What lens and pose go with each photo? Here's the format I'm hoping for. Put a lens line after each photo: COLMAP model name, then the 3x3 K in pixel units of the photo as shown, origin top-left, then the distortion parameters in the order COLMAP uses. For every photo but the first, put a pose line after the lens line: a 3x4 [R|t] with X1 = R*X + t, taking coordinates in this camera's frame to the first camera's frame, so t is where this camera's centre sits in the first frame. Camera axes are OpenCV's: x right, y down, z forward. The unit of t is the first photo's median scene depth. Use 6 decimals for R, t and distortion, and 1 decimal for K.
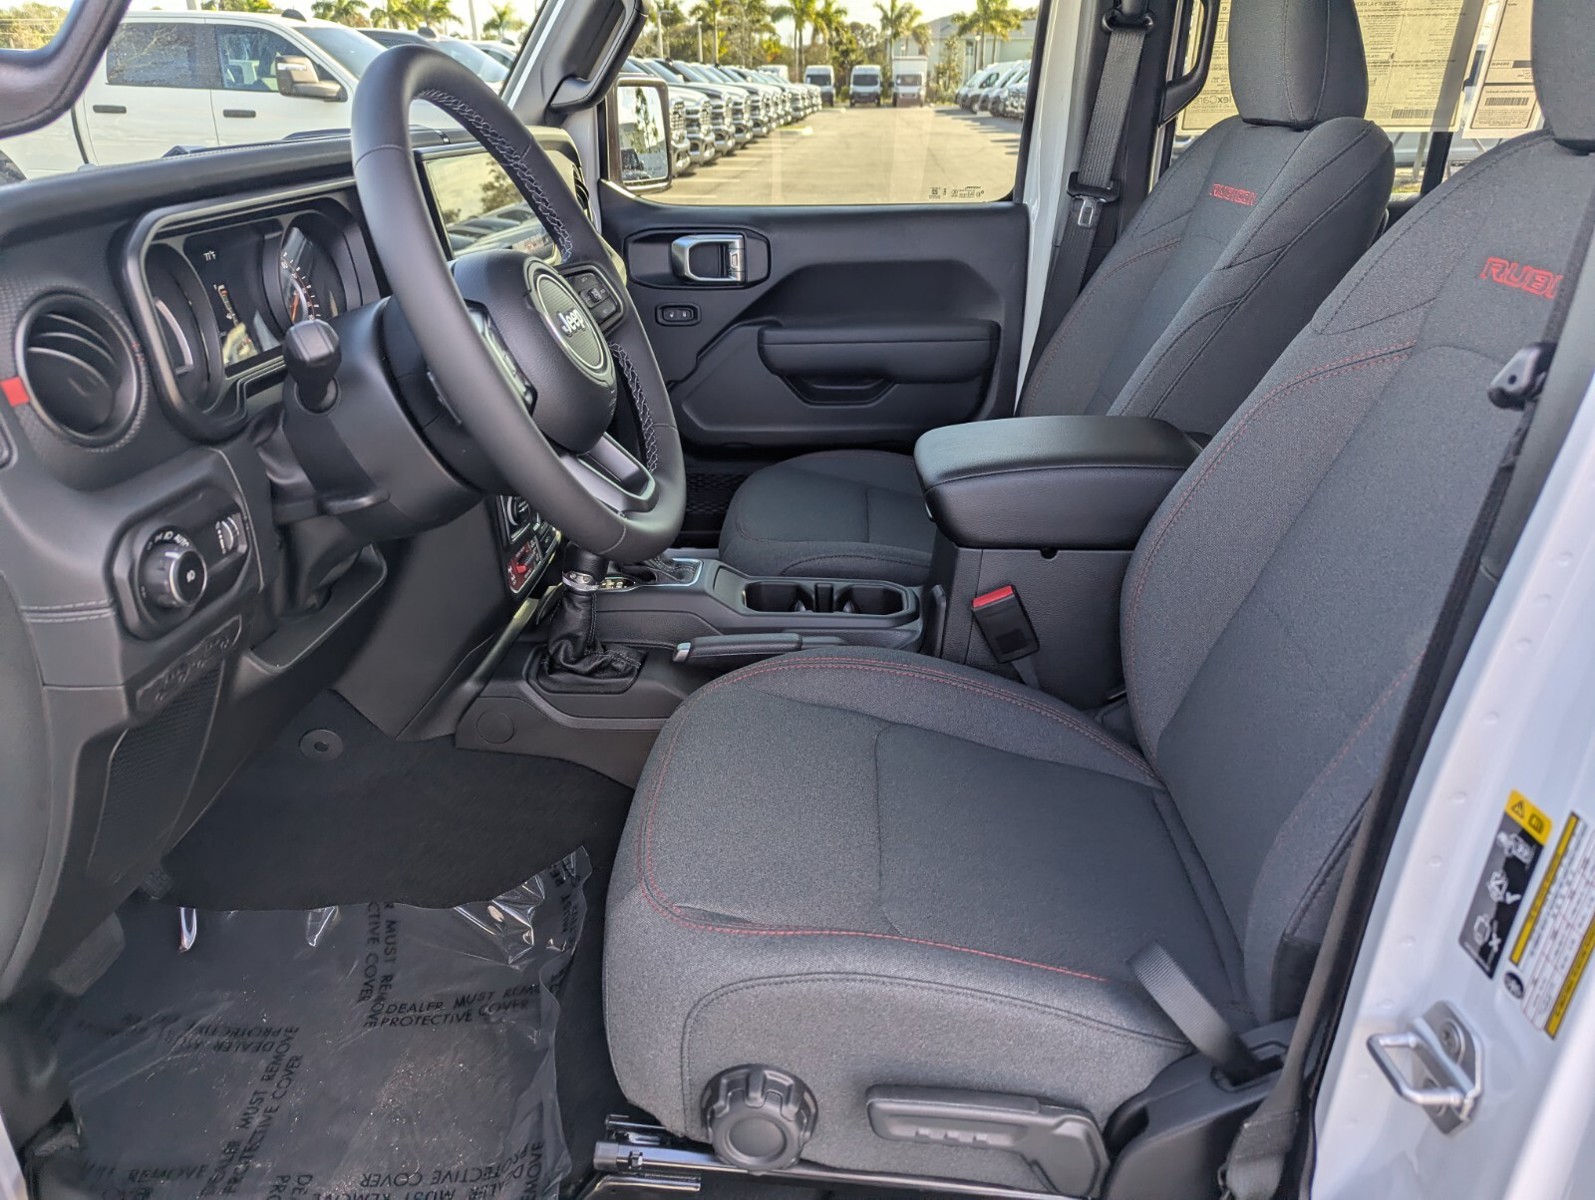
lens RADIAL K [[1107.9, 0, 794.4], [0, 1107.9, 581.7], [0, 0, 1]] dist [0.048622, -0.040554]
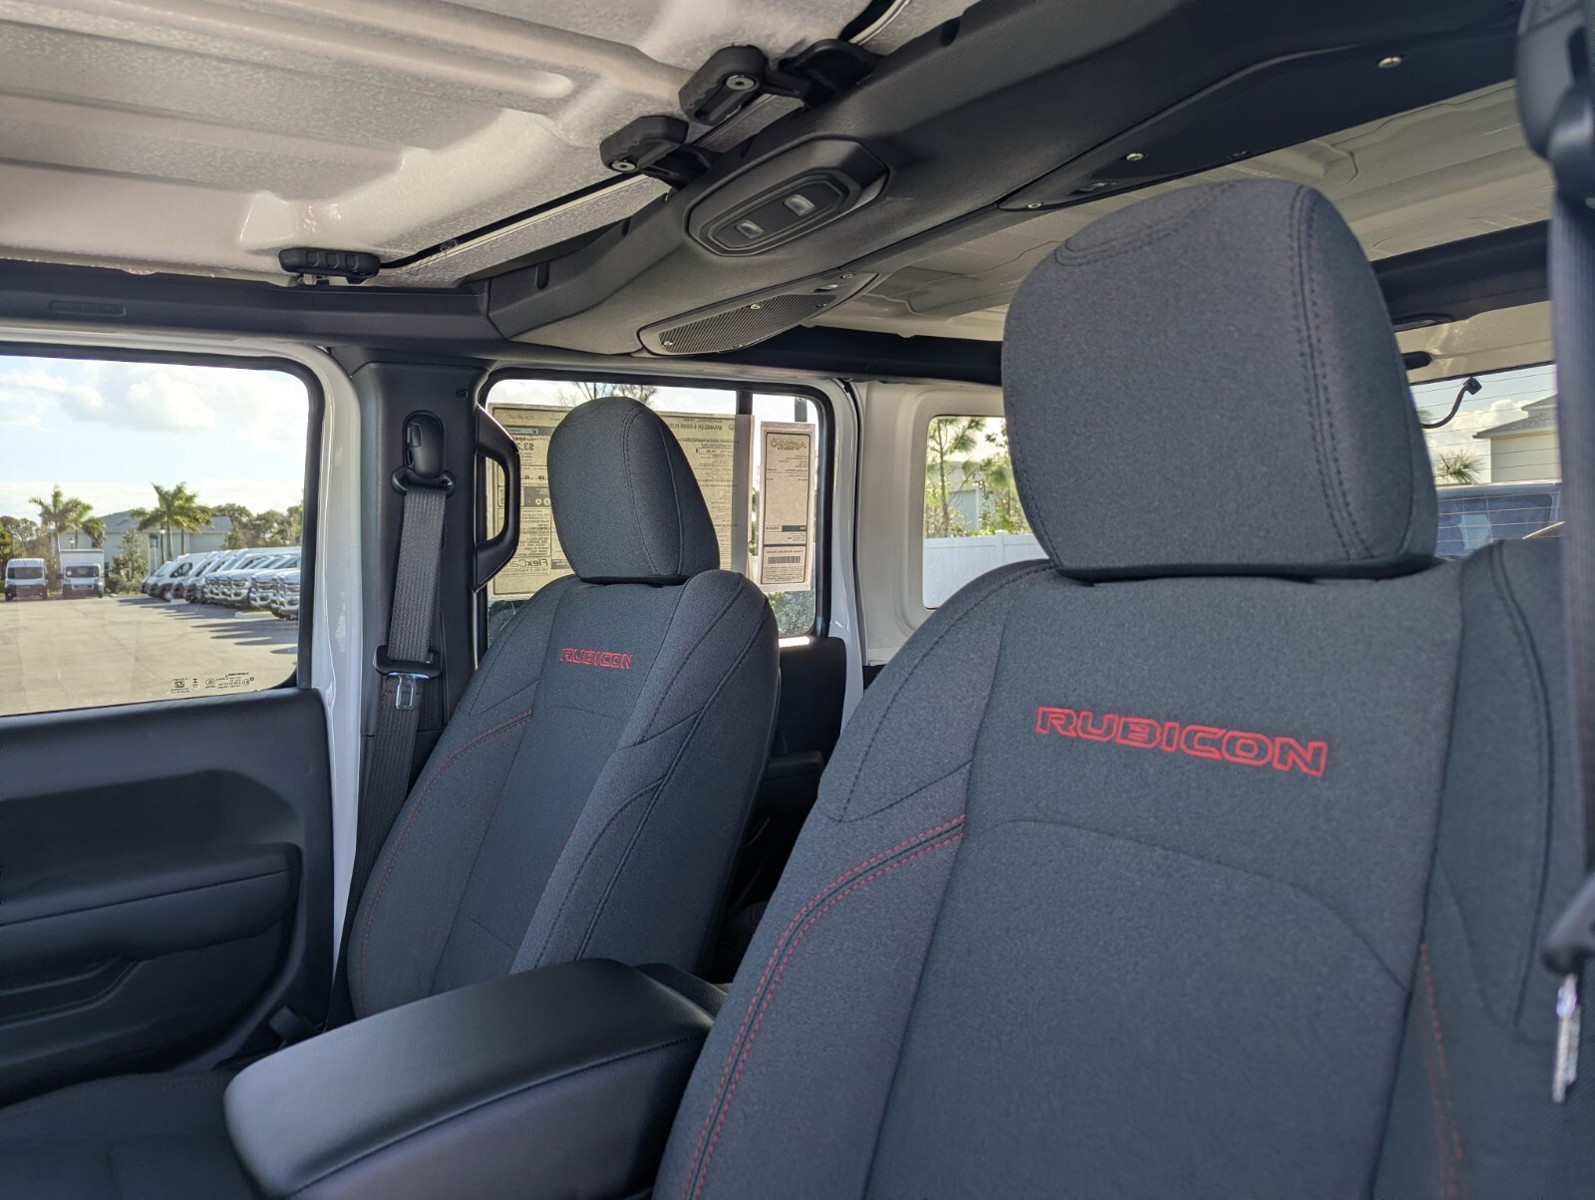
lens RADIAL K [[1107.9, 0, 794.4], [0, 1107.9, 581.7], [0, 0, 1]] dist [0.048622, -0.040554]
pose [[0.790833, -0.031680, 0.611211, -0.002765], [0.270718, 0.913758, -0.302915, -0.080978], [-0.548903, 0.405022, 0.731207, 0.217892]]
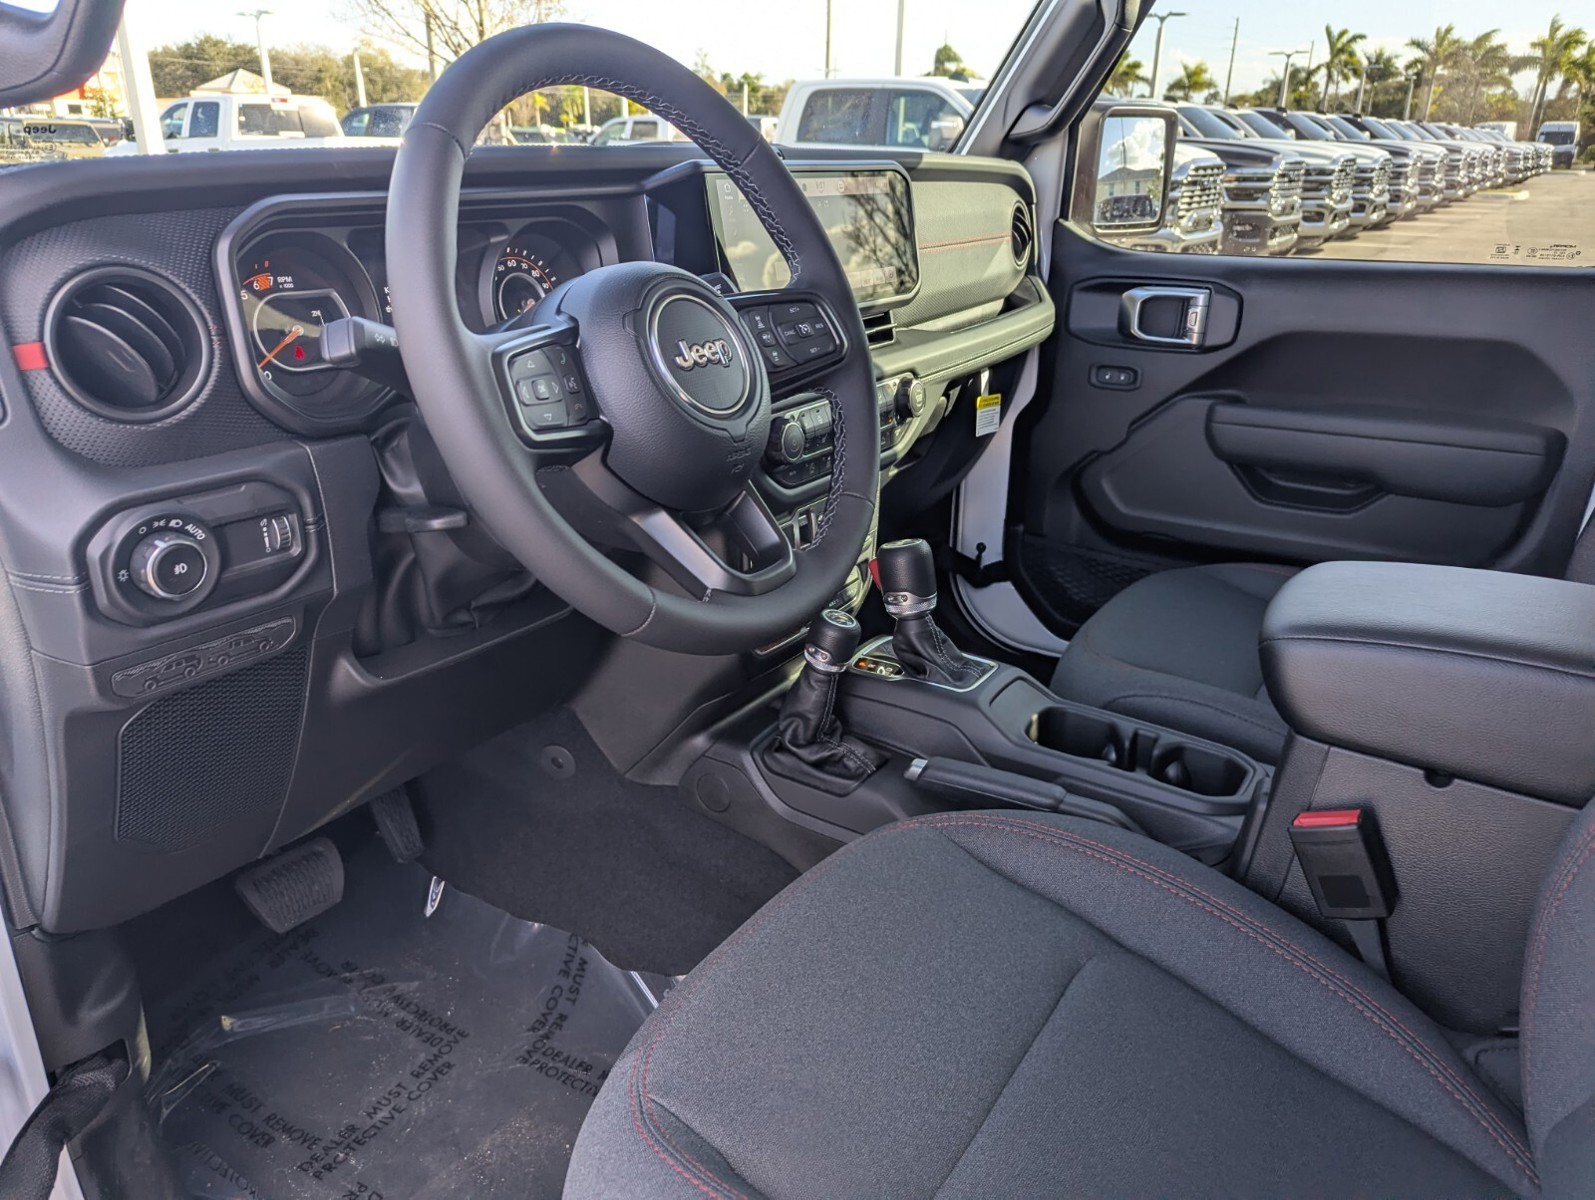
lens RADIAL K [[1107.9, 0, 794.4], [0, 1107.9, 581.7], [0, 0, 1]] dist [0.048622, -0.040554]
pose [[0.853255, 0.193034, -0.484451, 0.134207], [-0.215527, 0.976452, 0.009470, -0.042159], [0.474872, 0.096332, 0.874767, 0.151879]]
